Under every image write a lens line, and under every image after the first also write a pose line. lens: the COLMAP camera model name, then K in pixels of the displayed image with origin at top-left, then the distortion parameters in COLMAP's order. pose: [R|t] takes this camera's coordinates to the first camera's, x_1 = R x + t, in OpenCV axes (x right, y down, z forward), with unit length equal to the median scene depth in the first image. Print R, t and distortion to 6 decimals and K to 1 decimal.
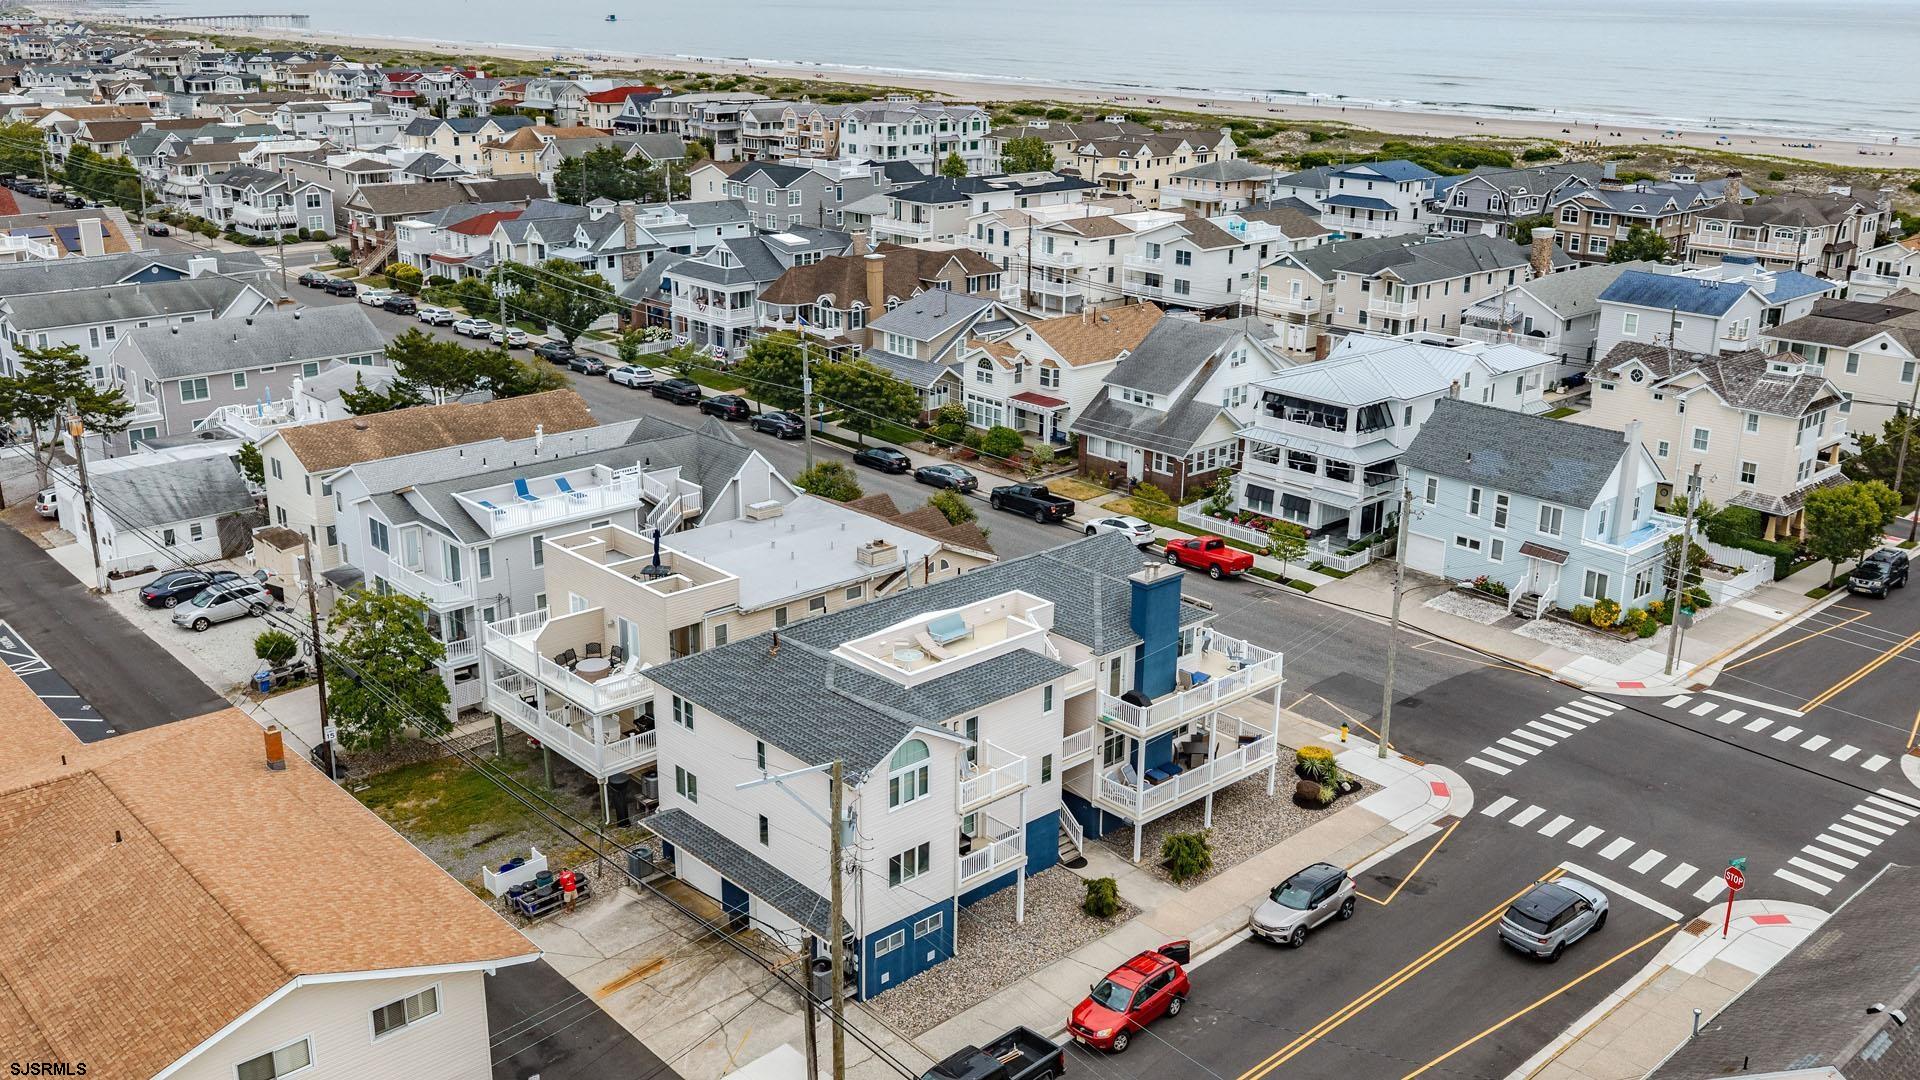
lens RADIAL K [[1683.5, 0, 960.0], [0, 1683.5, 540.0], [0, 0, 1]] dist [0.029217, -0.057698]
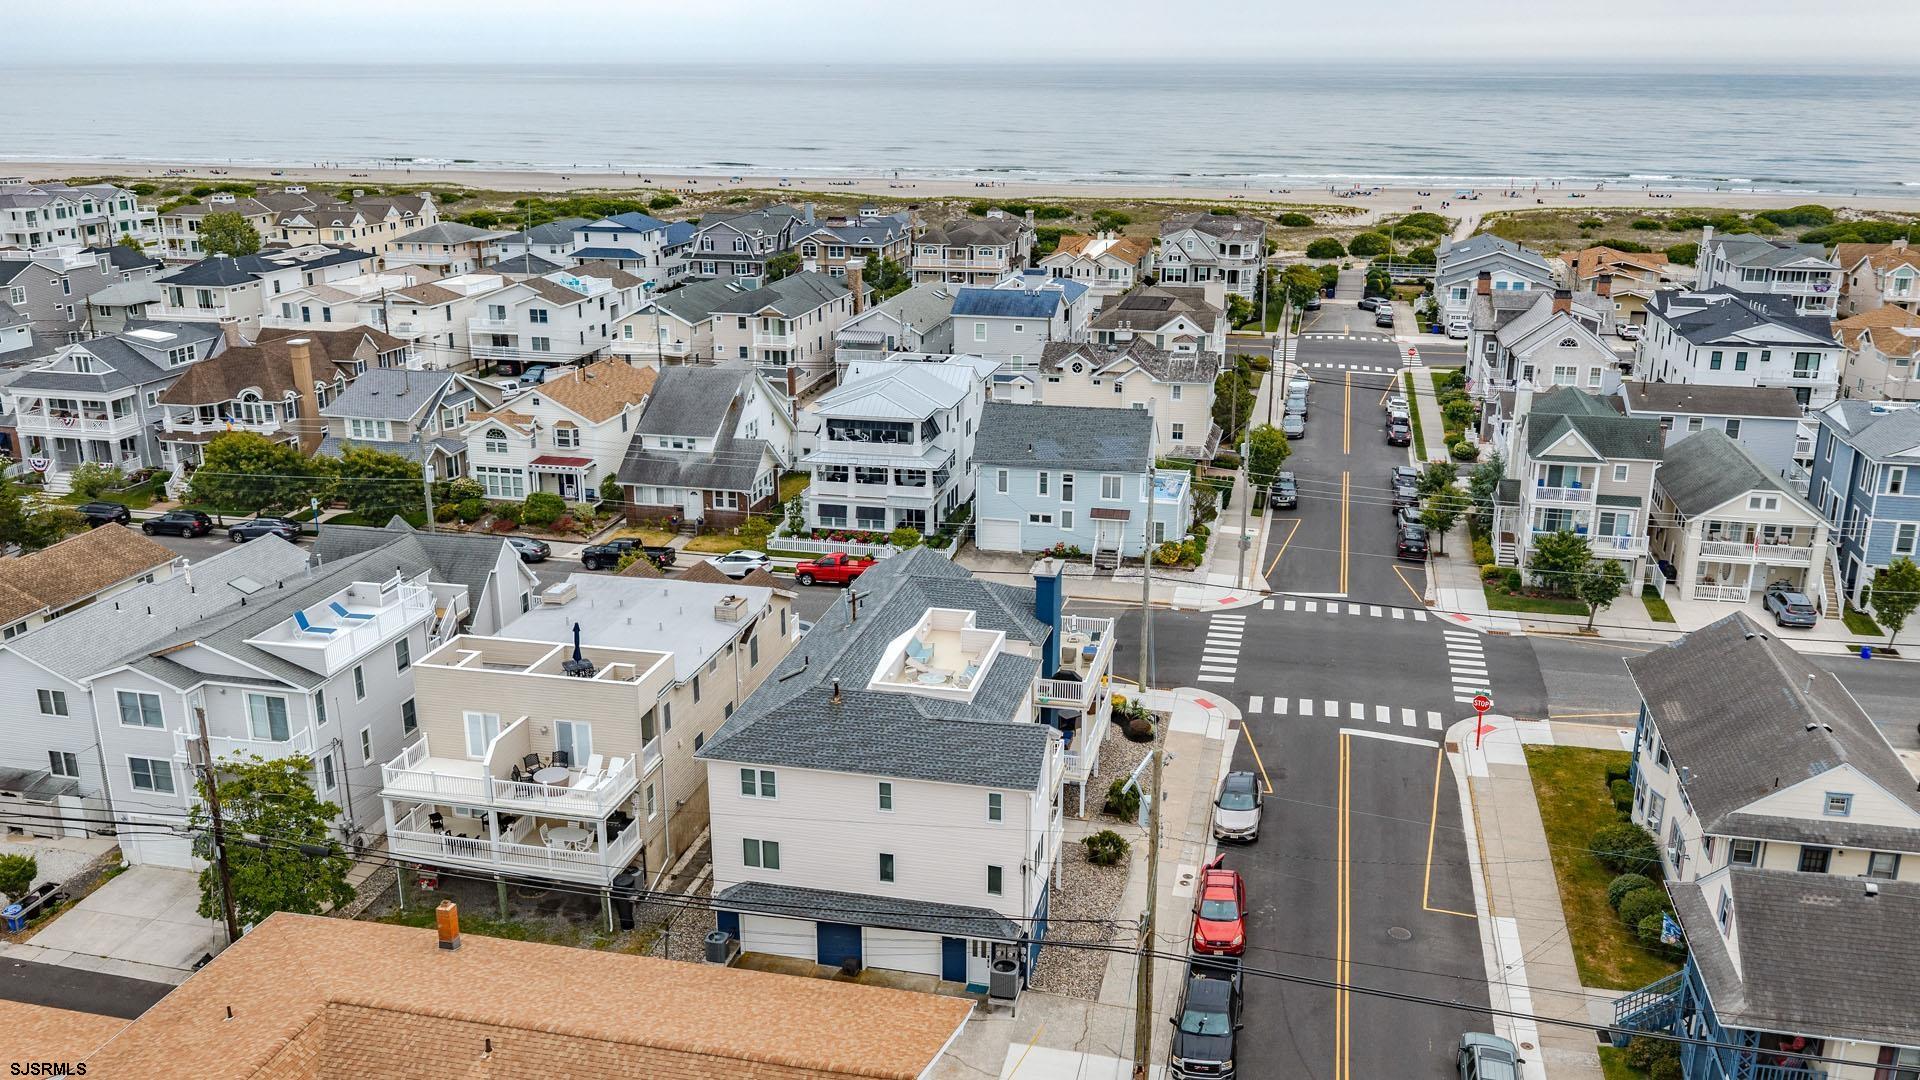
lens RADIAL K [[1579.7, 0, 963.9], [0, 1579.7, 576.3], [0, 0, 1]] dist [0.007152, -0.015932]
pose [[0.823548, -0.184195, 0.536508, -0.317341], [0.182326, 0.981577, 0.057124, -0.028876], [-0.537146, 0.050775, 0.841960, 0.080163]]
